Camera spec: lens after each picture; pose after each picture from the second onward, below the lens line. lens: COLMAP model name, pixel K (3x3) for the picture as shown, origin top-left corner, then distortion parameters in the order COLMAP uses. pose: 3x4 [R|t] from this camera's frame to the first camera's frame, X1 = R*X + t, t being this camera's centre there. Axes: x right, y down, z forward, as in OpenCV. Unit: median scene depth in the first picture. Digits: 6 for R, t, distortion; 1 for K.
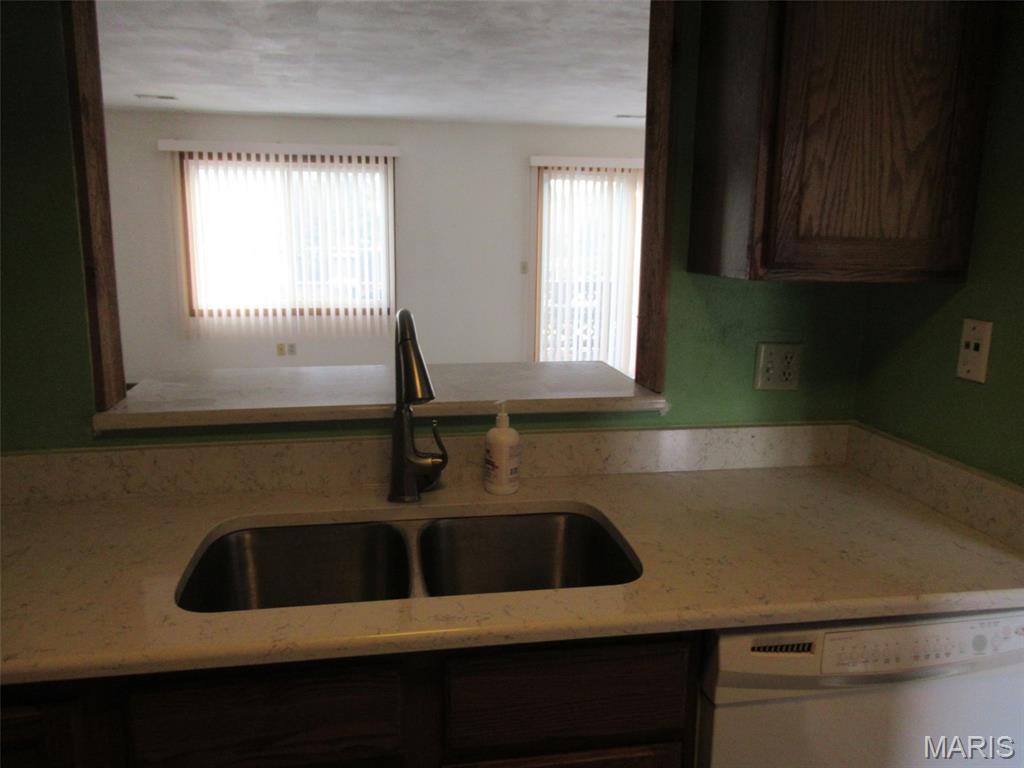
lens RADIAL K [[743.9, 0, 514.1], [0, 743.9, 366.0], [0, 0, 1]] dist [-0.009306, -0.002818]
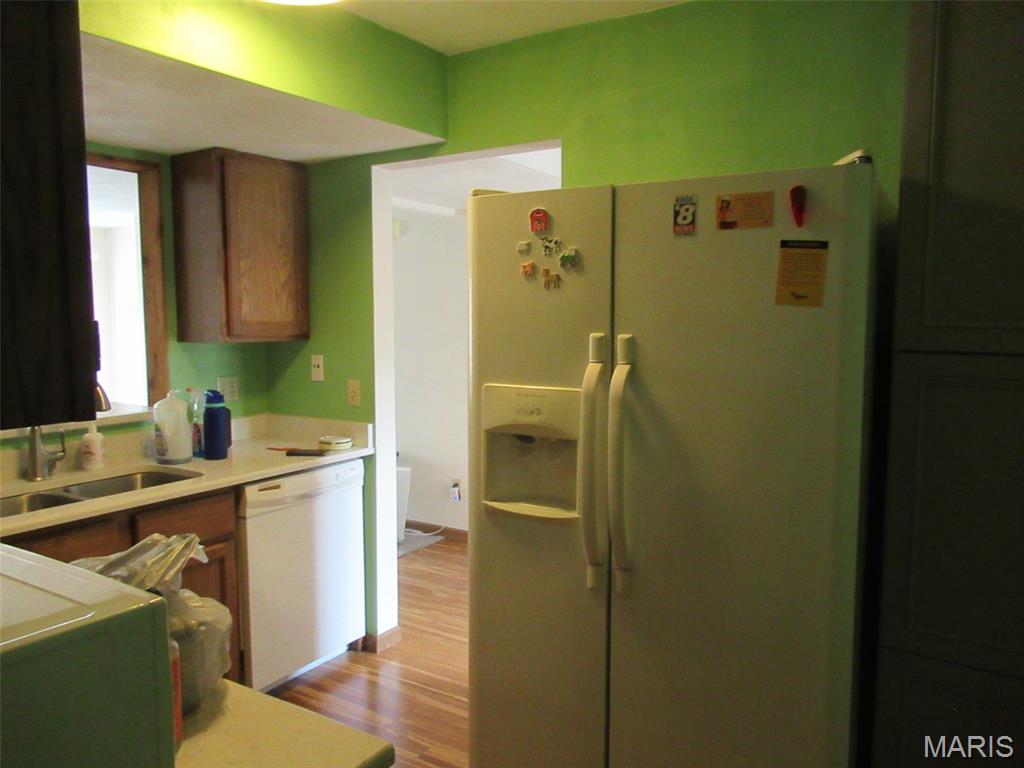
lens RADIAL K [[764.4, 0, 512.0], [0, 764.4, 378.3], [0, 0, 1]] dist [0.053468, 0.000915]
pose [[0.671520, -0.087124, 0.735847, -0.749543], [0.142157, 0.989765, -0.012542, 0.128833], [-0.727222, 0.113028, 0.677032, -1.079322]]
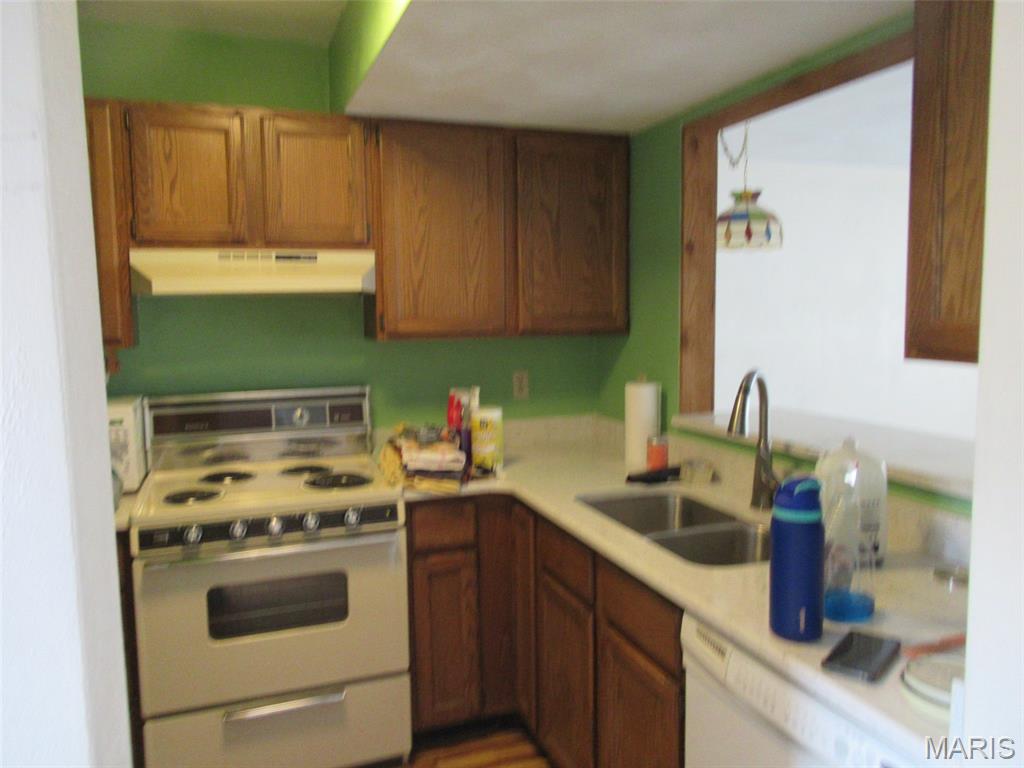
lens RADIAL K [[757.2, 0, 511.9], [0, 757.2, 374.9], [0, 0, 1]] dist [-0.050275, -0.001385]
pose [[0.193883, 0.075092, -0.978147, 1.181572], [-0.158027, 0.986436, 0.044405, -0.055269], [0.968213, 0.145964, 0.203119, 0.278782]]
